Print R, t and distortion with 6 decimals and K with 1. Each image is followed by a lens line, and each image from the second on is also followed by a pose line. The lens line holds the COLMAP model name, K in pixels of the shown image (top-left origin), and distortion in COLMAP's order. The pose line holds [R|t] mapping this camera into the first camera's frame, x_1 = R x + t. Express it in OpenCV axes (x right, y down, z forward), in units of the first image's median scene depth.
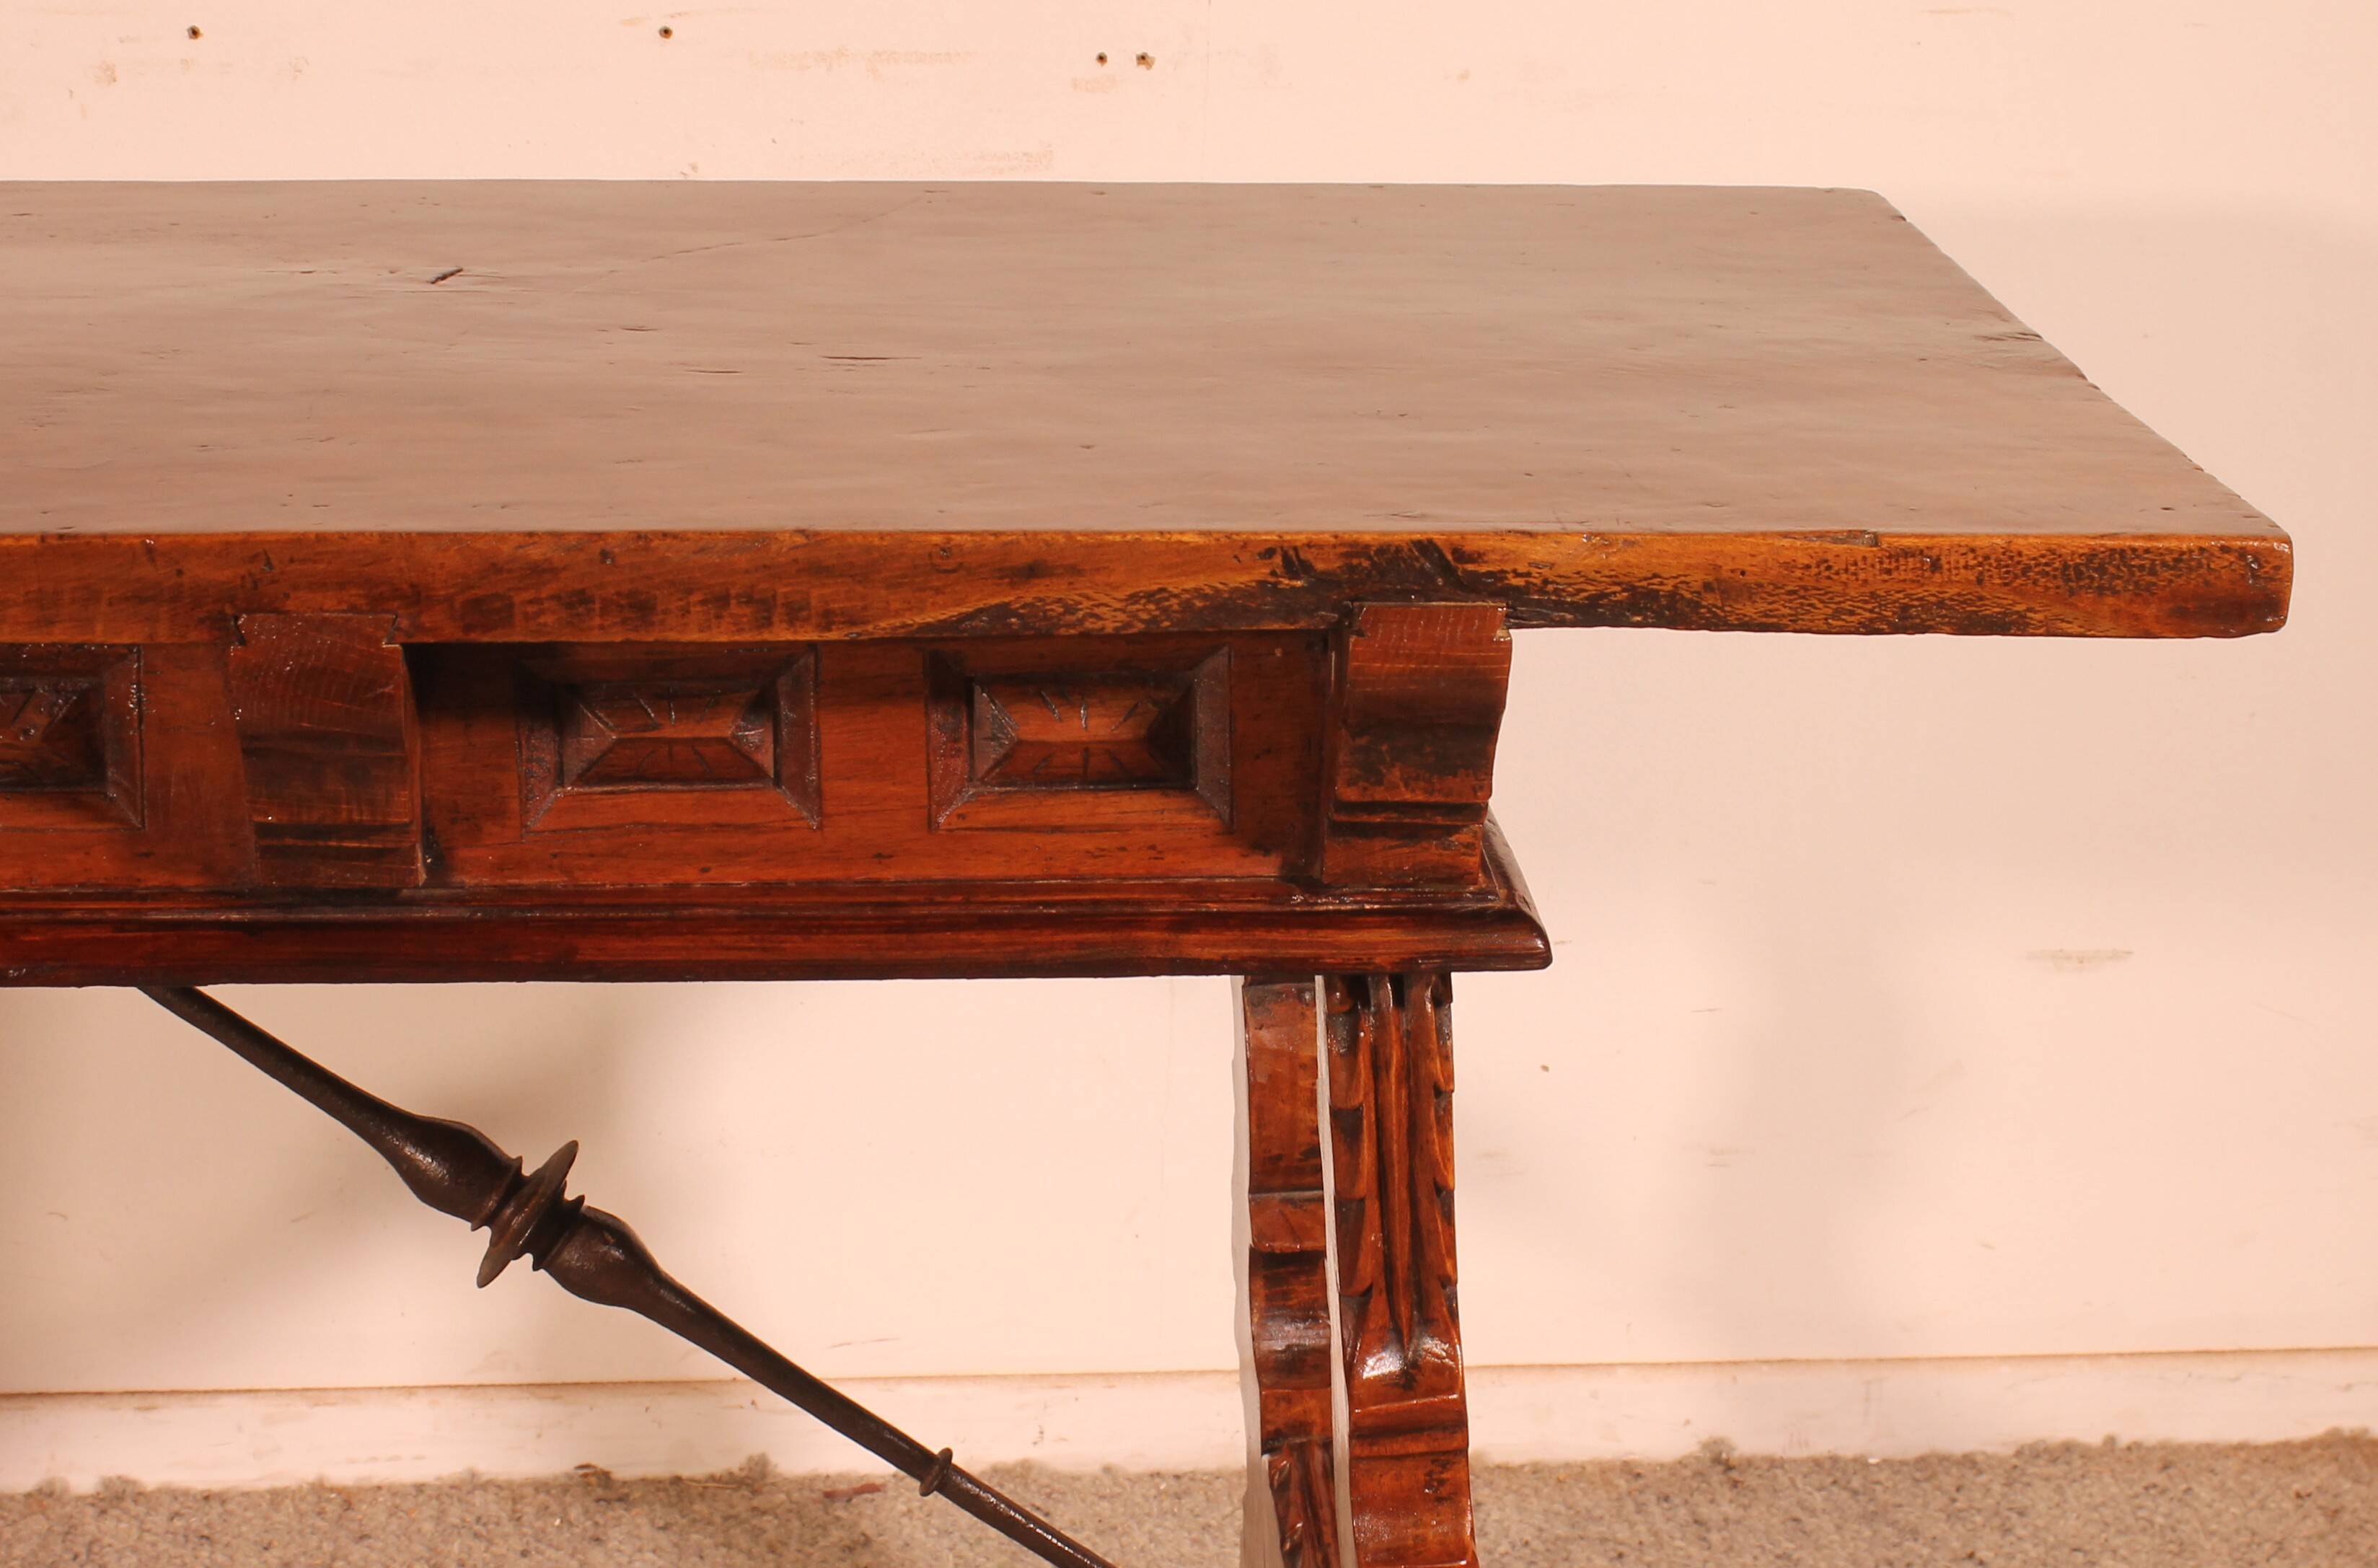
lens RADIAL K [[4562.3, 0, 1204.2], [0, 4562.3, 764.1], [0, 0, 1]] dist [-0.055698, 0.000000]
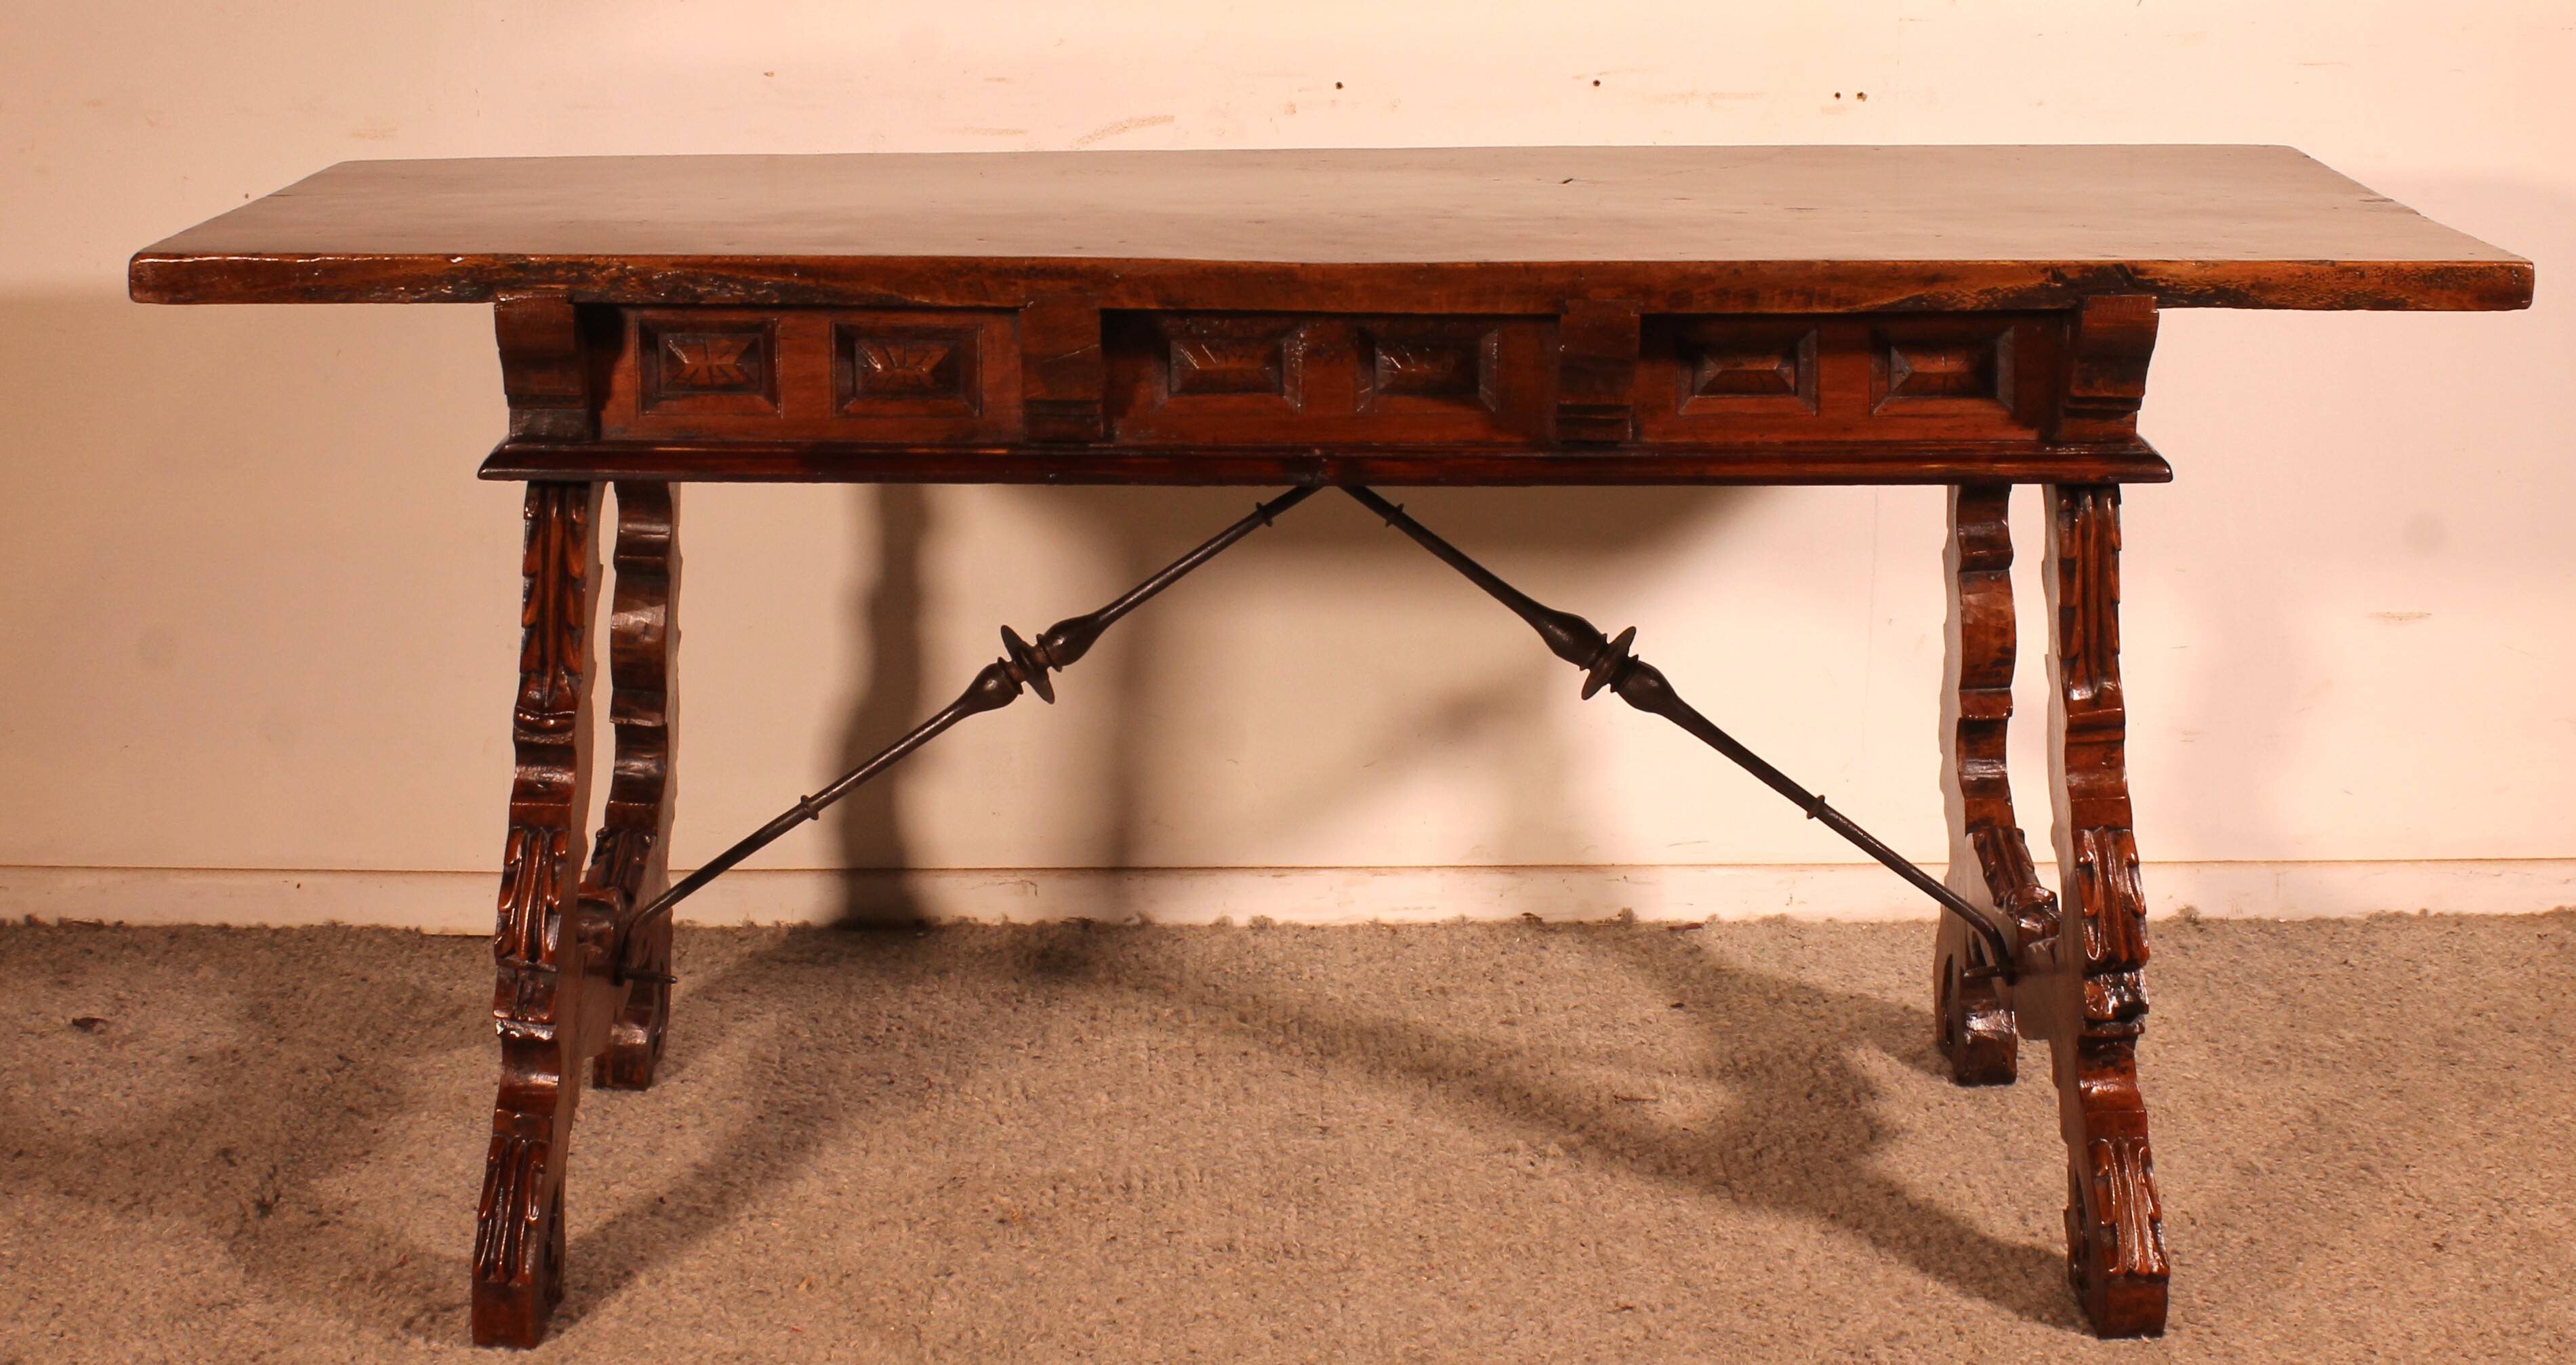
lens RADIAL K [[3849.3, 0, 1226.5], [0, 3849.3, 528.1], [0, 0, 1]] dist [-0.058530, 0.000000]
pose [[0.996598, -0.007064, -0.082108, -0.175964], [0.000090, 0.996412, -0.084633, 0.179772], [0.082411, 0.084337, 0.993023, -0.637356]]
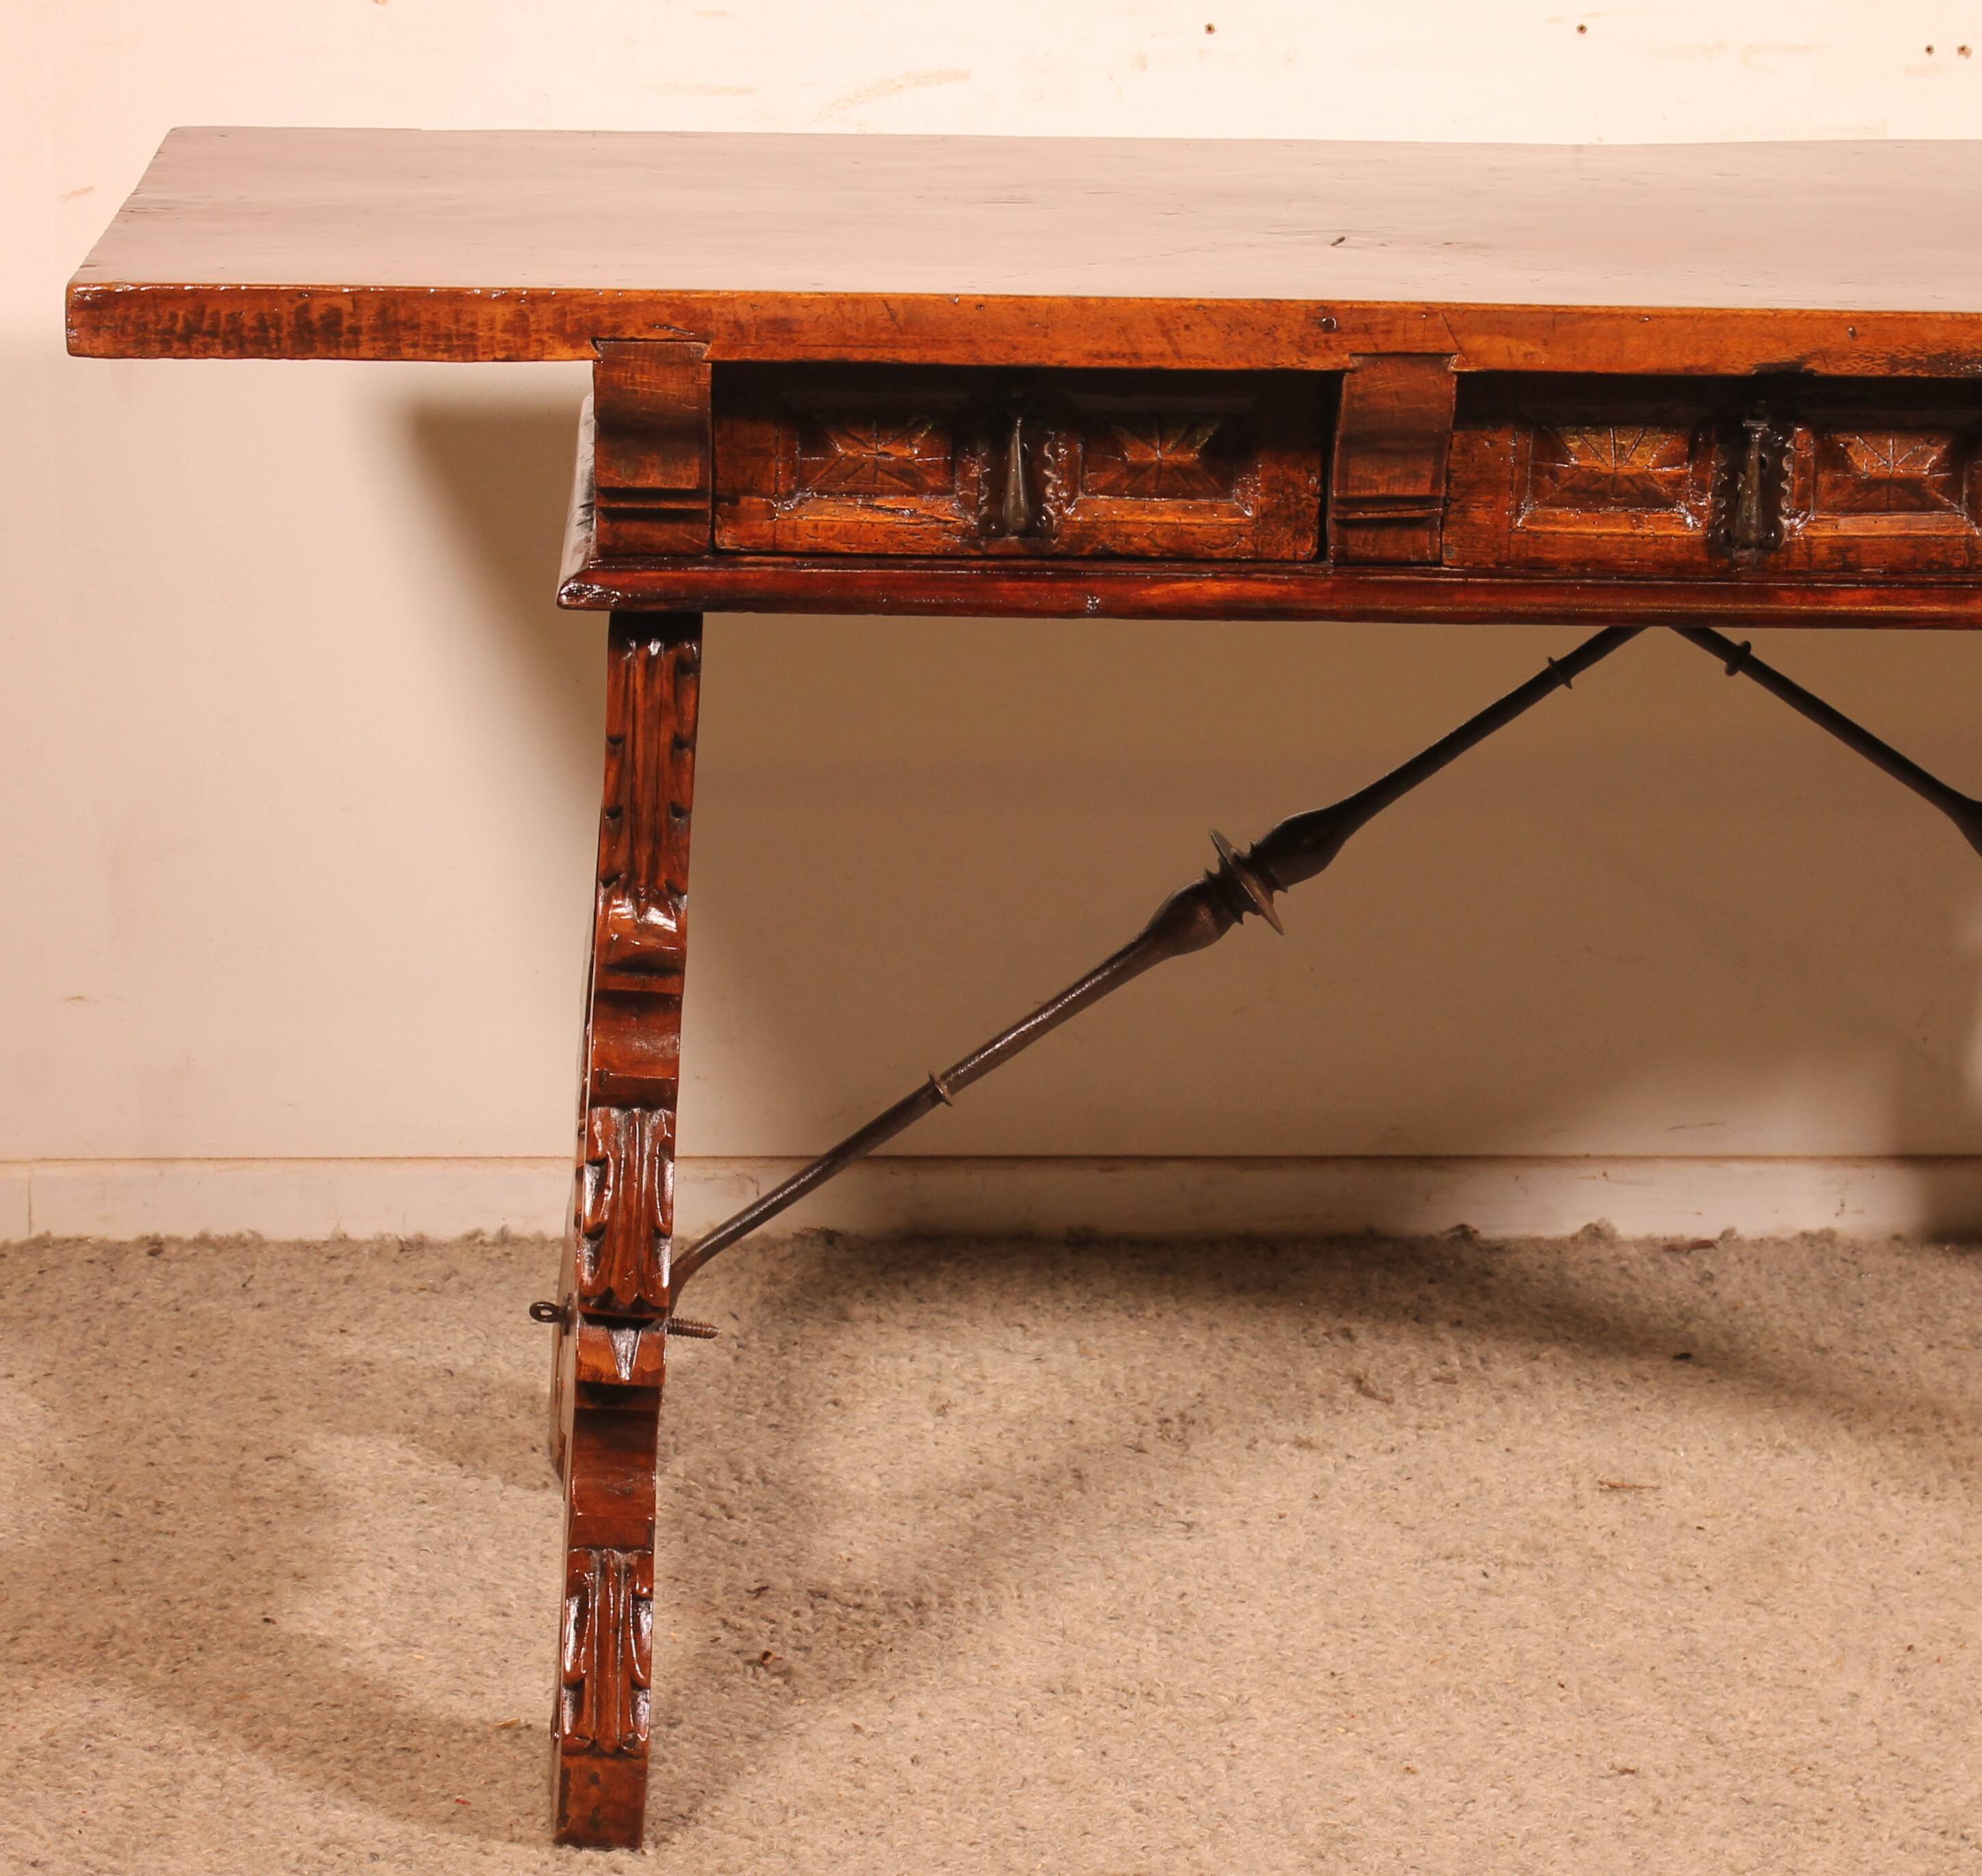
lens RADIAL K [[6075.2, 0, 1126.6], [0, 6075.2, 925.5], [0, 0, 1]] dist [0.055139, 0.000000]
pose [[0.999139, 0.002938, -0.041379, -0.216718], [-0.004532, 0.999249, -0.038482, 0.186976], [0.041235, 0.038636, 0.998402, -0.826076]]
